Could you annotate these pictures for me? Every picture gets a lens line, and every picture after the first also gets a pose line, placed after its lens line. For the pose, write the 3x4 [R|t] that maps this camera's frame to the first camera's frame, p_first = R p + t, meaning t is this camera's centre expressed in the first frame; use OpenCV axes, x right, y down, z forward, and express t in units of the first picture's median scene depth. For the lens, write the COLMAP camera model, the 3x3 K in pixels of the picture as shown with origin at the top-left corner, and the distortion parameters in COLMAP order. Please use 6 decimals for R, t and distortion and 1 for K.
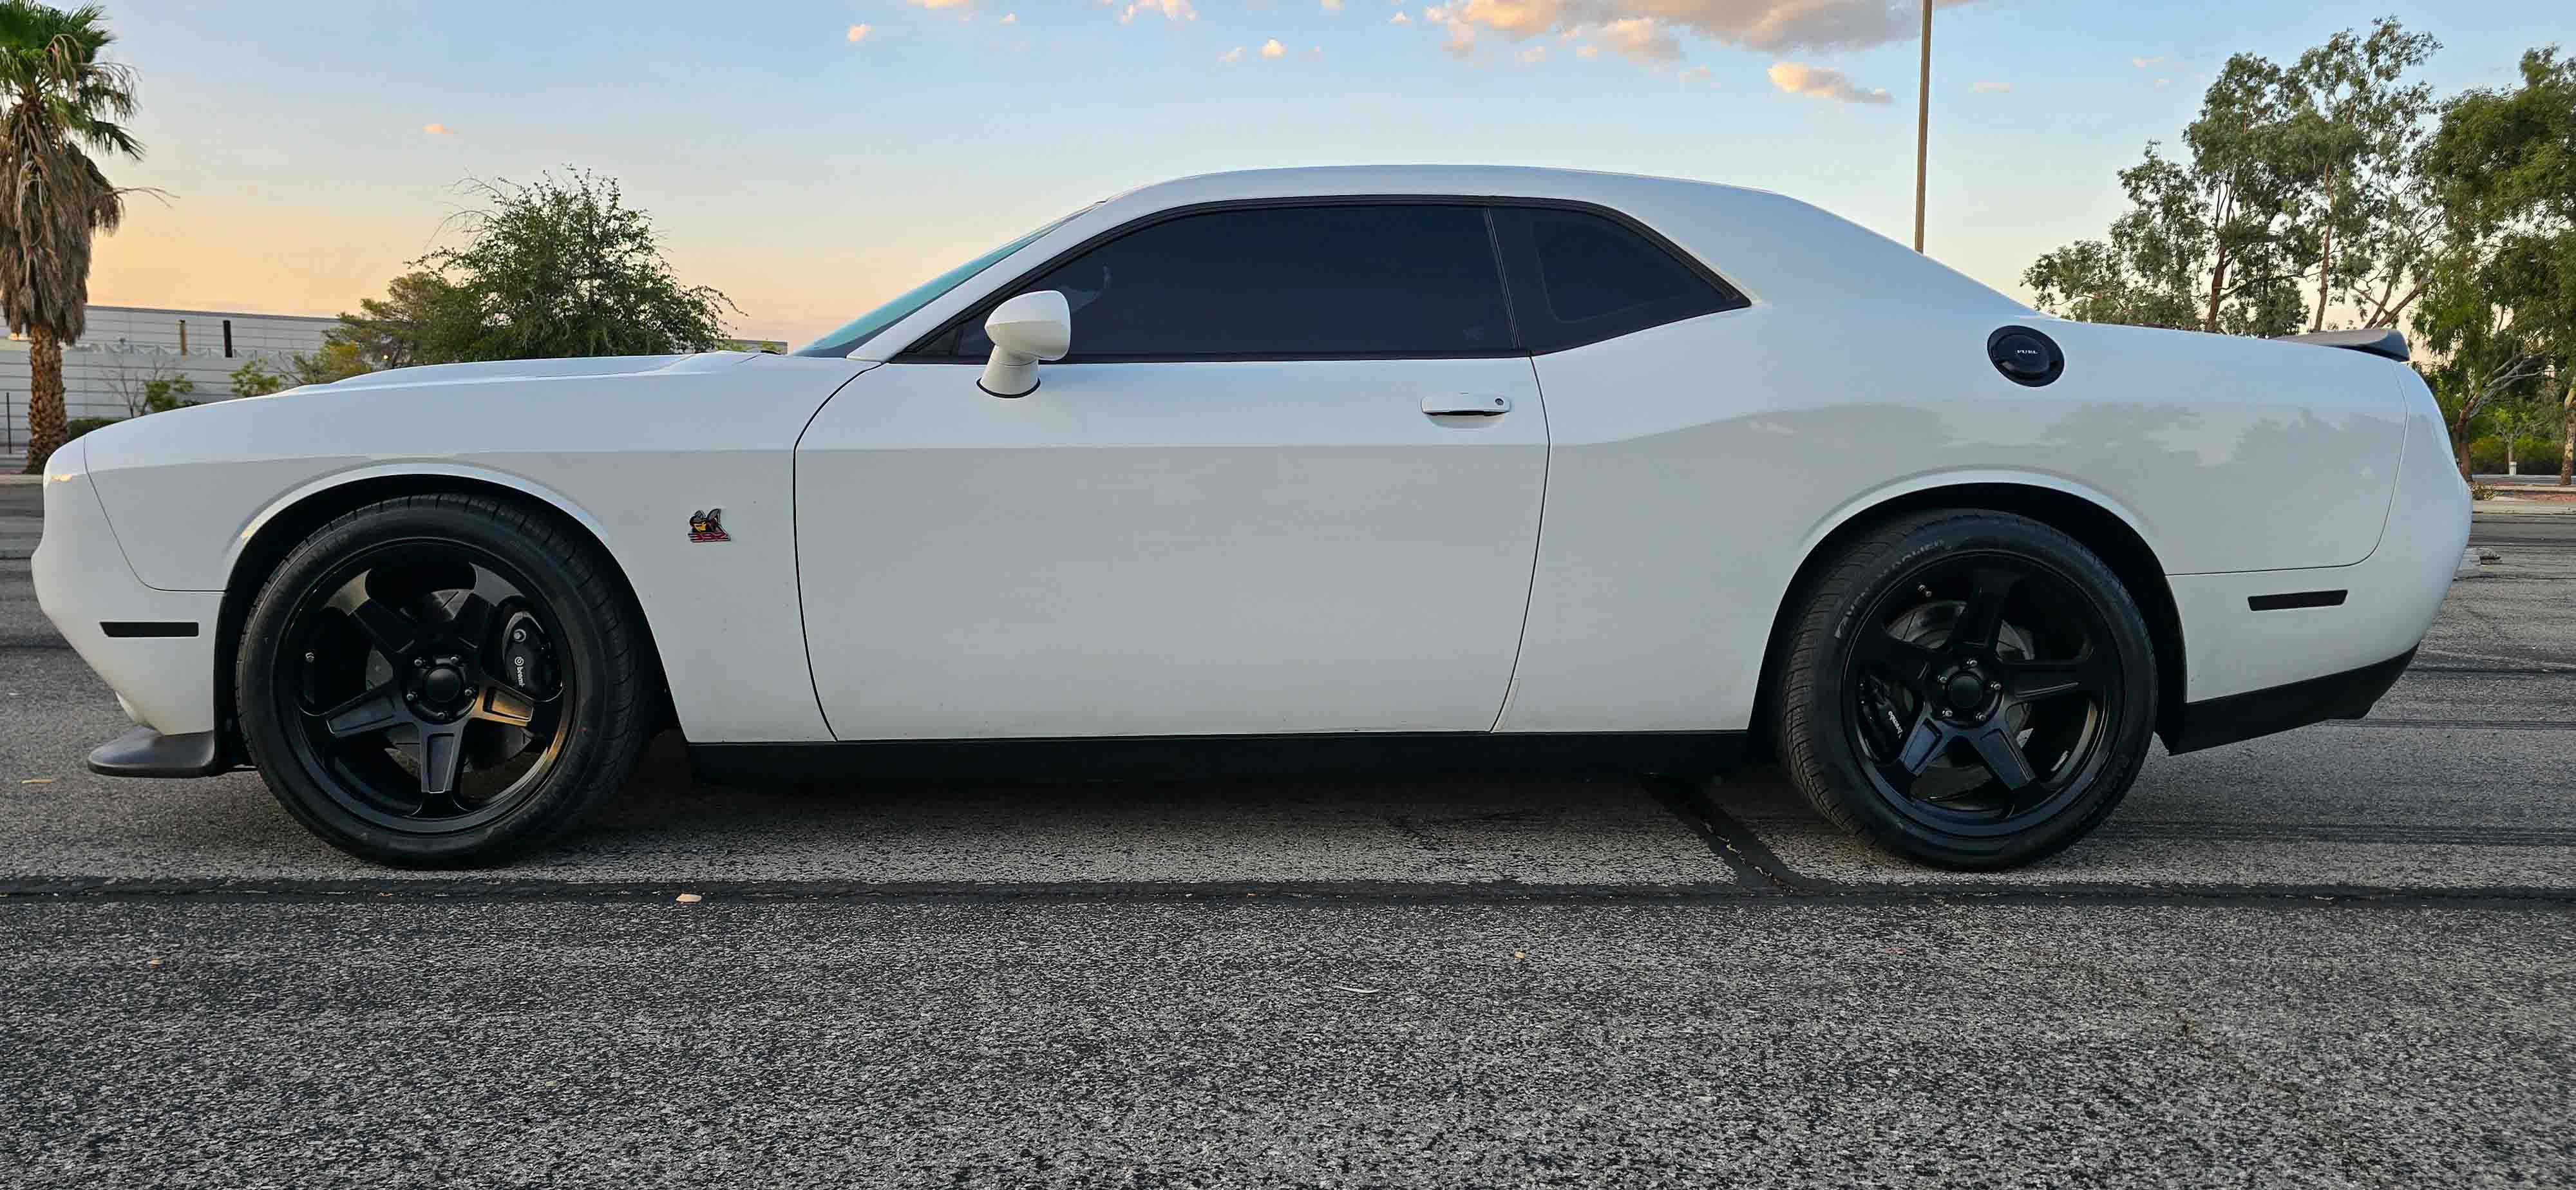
lens RADIAL K [[1772.0, 0, 1309.5], [0, 1772.0, 602.3], [0, 0, 1]] dist [0.011964, 0.003151]
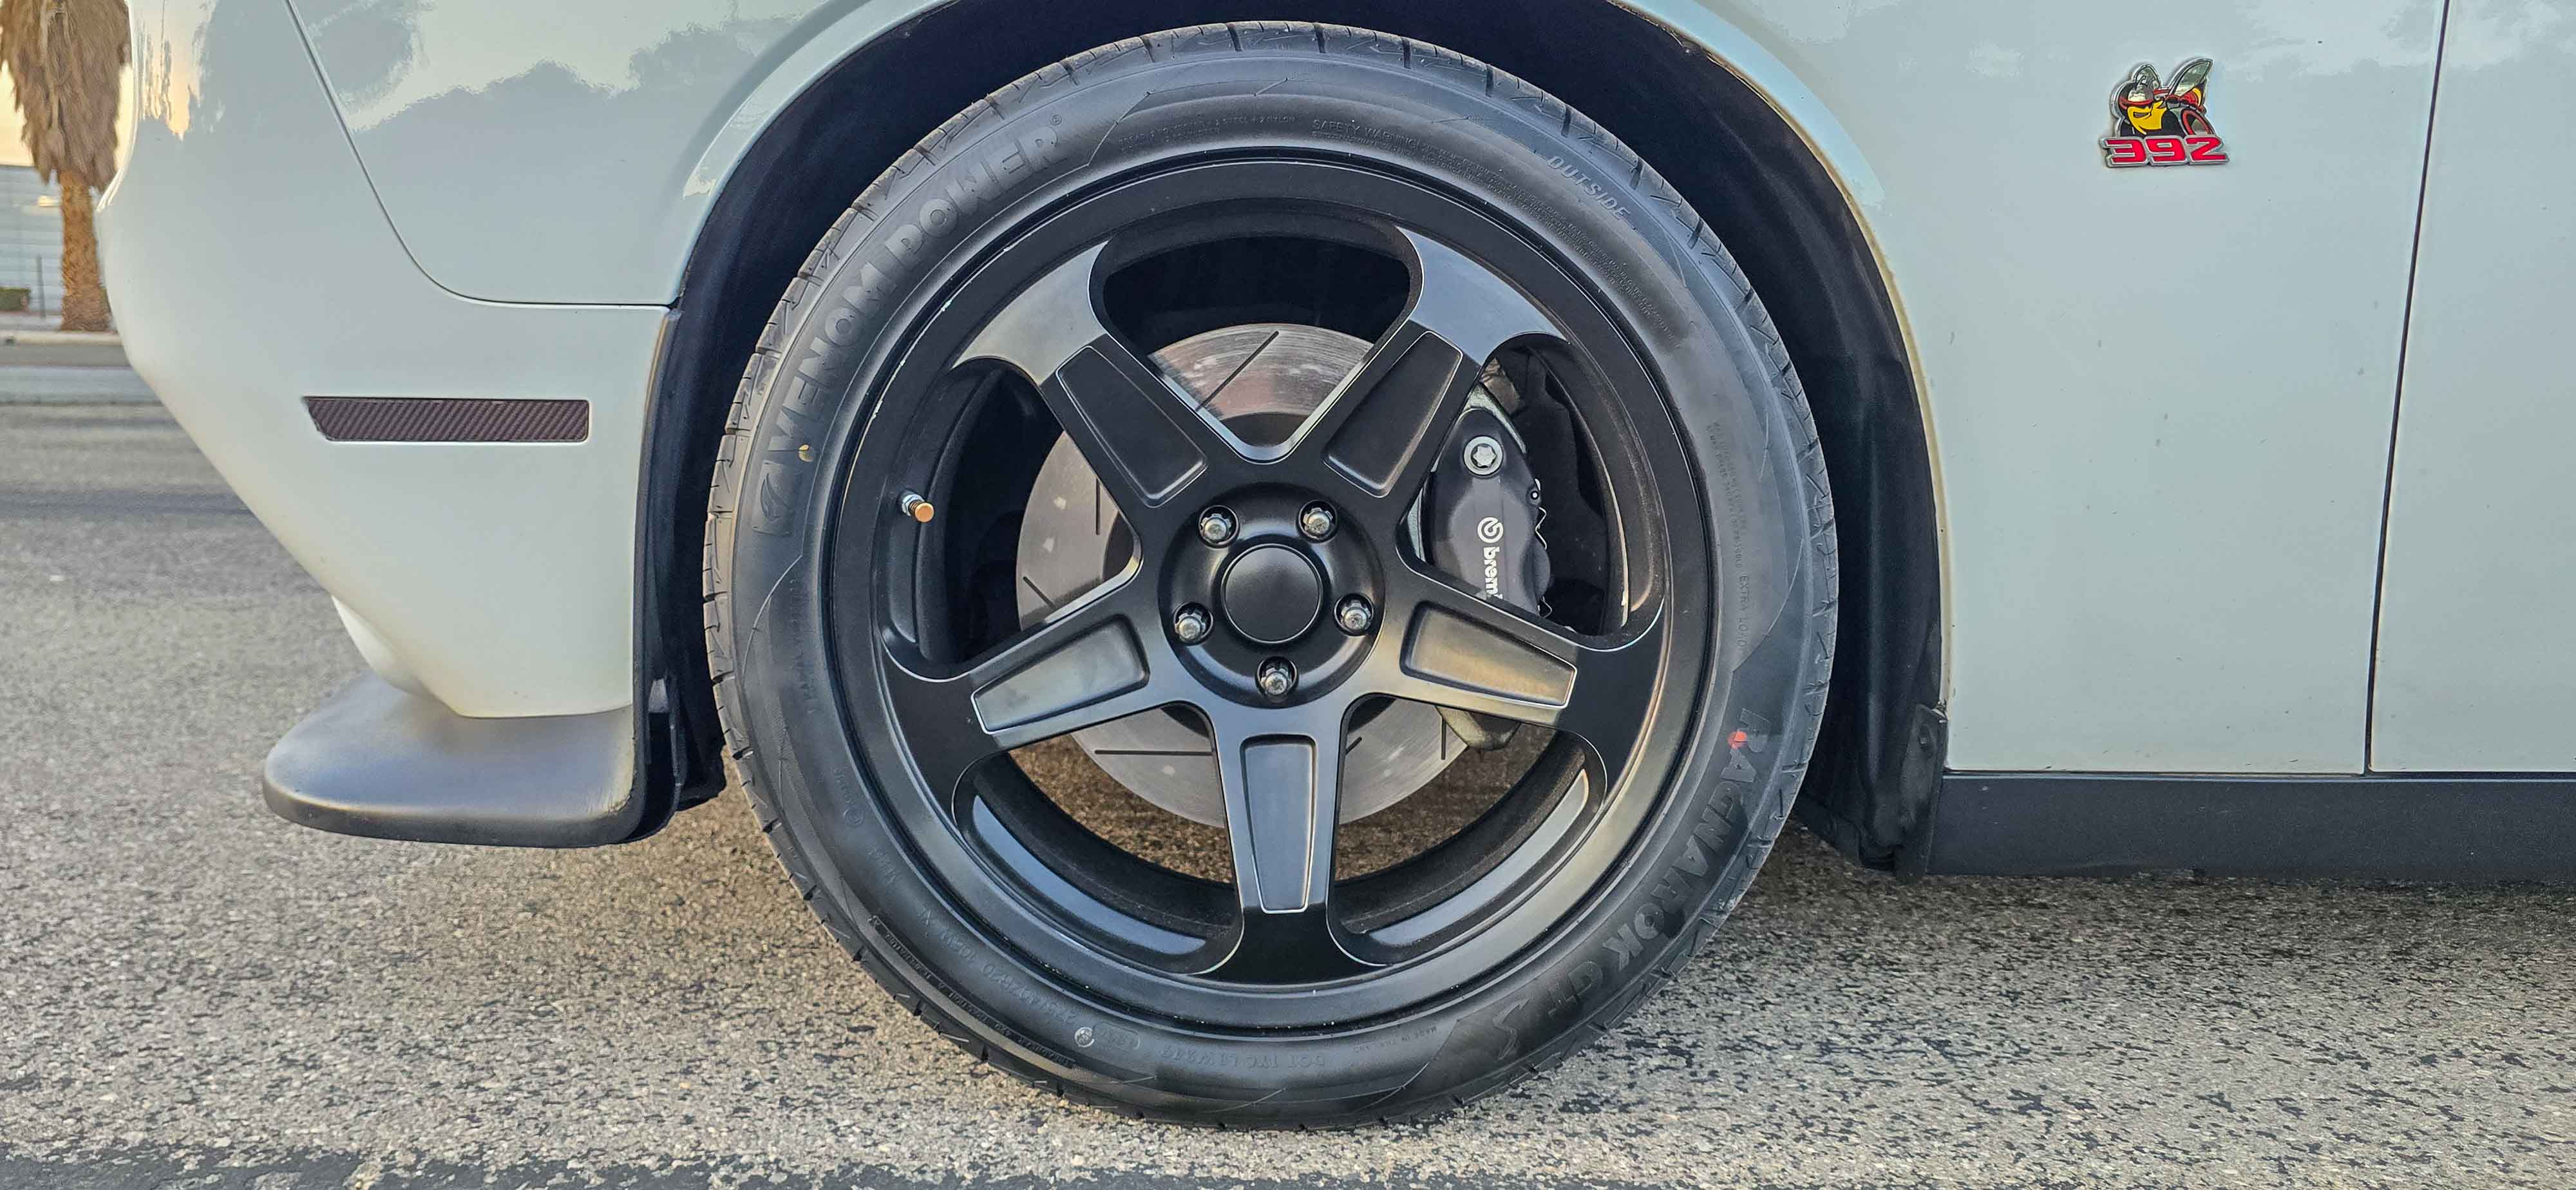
lens RADIAL K [[1772.0, 0, 1309.5], [0, 1772.0, 602.3], [0, 0, 1]] dist [0.011964, 0.003151]
pose [[0.999772, 0.015837, -0.014297, -0.476450], [-0.014880, 0.997792, 0.064735, 0.025566], [0.015290, -0.064508, 0.997800, 0.655549]]
